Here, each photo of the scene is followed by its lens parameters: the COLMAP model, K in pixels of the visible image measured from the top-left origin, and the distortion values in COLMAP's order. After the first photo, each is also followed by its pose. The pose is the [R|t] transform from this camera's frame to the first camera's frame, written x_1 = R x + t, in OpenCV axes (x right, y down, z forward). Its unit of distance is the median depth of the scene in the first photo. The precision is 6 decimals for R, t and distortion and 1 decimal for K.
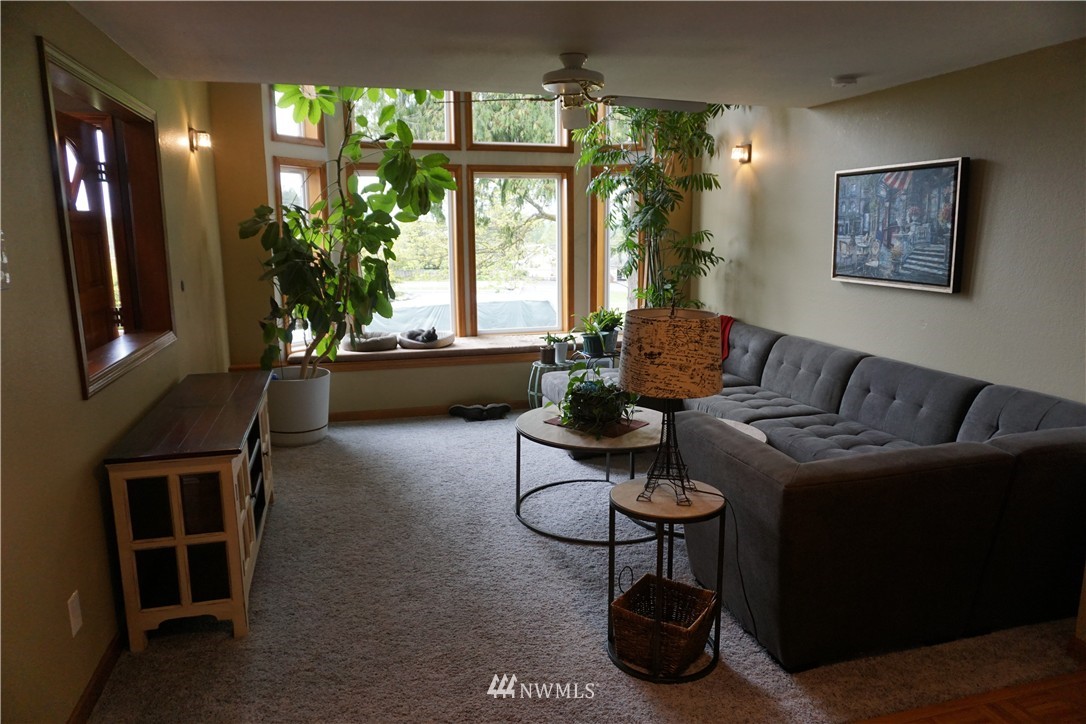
lens RADIAL K [[721.5, 0, 545.9], [0, 721.5, 366.2], [0, 0, 1]] dist [-0.054831, 0.038360]
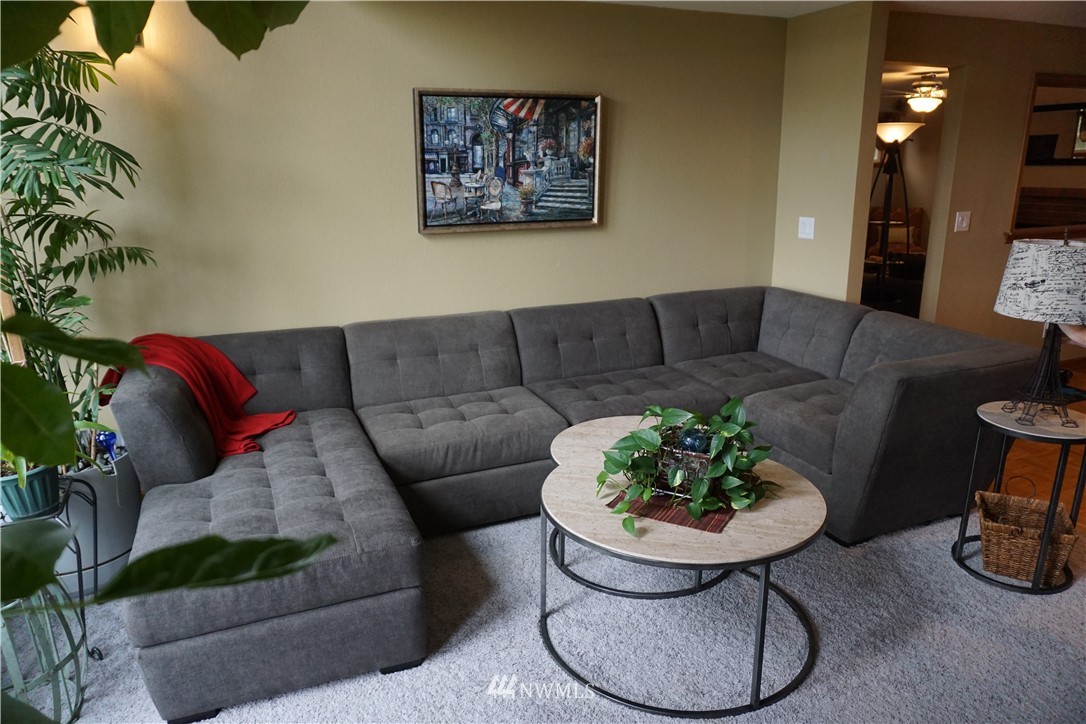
lens RADIAL K [[721.5, 0, 545.9], [0, 721.5, 366.2], [0, 0, 1]] dist [-0.054831, 0.038360]
pose [[-0.126114, -0.249950, 0.960011, -0.442715], [0.204490, 0.940403, 0.271708, -0.193352], [-0.970711, 0.230579, -0.067486, 1.091556]]
